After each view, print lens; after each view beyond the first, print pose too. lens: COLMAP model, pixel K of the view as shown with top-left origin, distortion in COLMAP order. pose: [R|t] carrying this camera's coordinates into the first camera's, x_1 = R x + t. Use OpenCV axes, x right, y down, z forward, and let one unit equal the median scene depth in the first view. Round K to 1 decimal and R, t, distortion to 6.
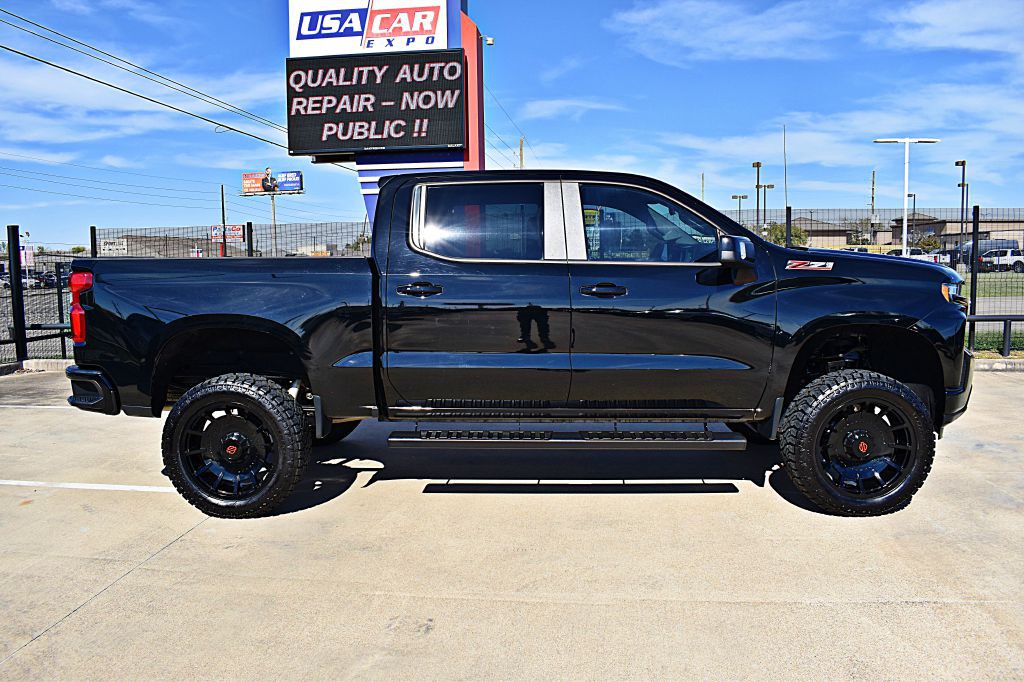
lens RADIAL K [[791.6, 0, 506.9], [0, 791.6, 336.5], [0, 0, 1]] dist [-0.099136, 0.017295]
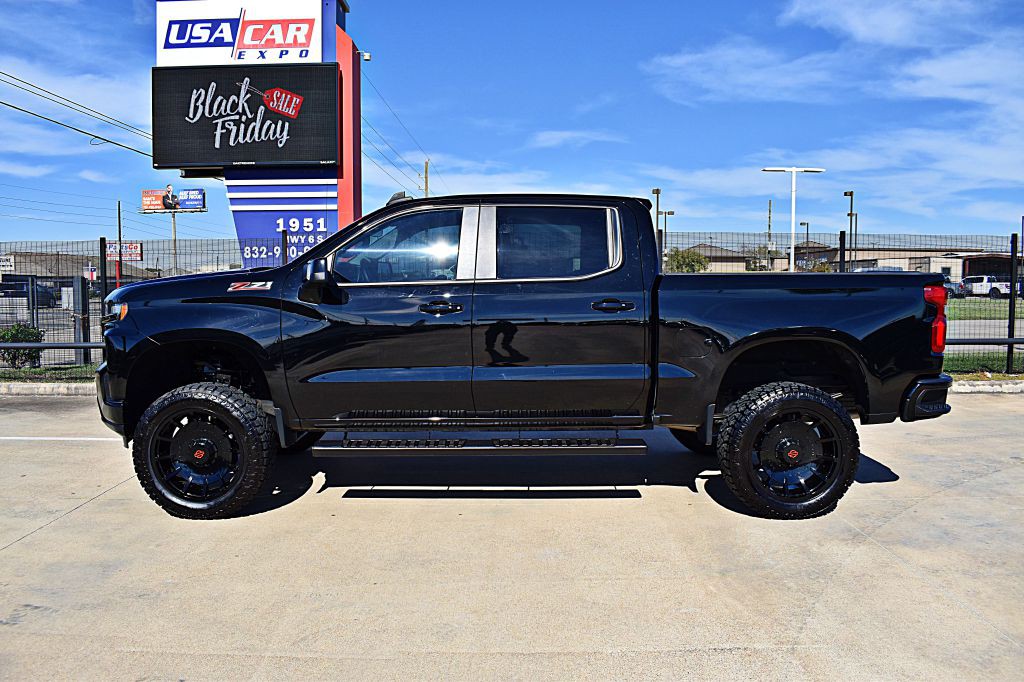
lens RADIAL K [[791.6, 0, 506.9], [0, 791.6, 336.5], [0, 0, 1]] dist [-0.099136, 0.017295]
pose [[0.993532, 0.004546, 0.113461, 0.043958], [-0.001259, 0.999578, -0.029020, -0.000628], [-0.113545, 0.028690, 0.993119, 0.023155]]
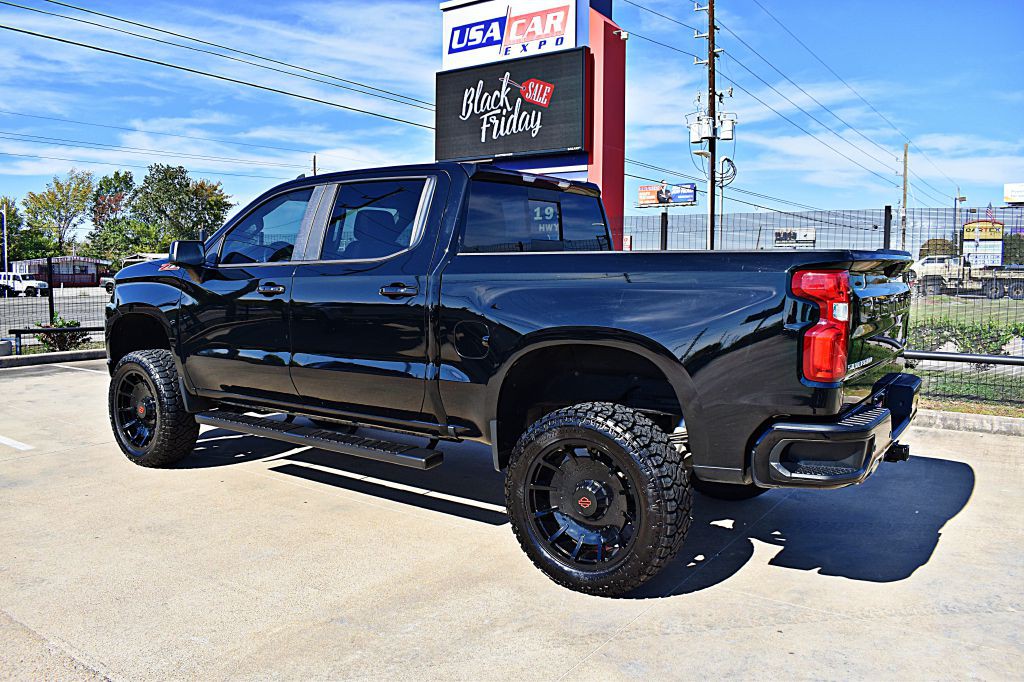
lens RADIAL K [[791.6, 0, 506.9], [0, 791.6, 336.5], [0, 0, 1]] dist [-0.099136, 0.017295]
pose [[0.874401, 0.062152, -0.481207, 0.332745], [-0.069464, 0.997581, 0.002623, -0.011790], [0.480206, 0.031133, 0.876603, 0.129331]]
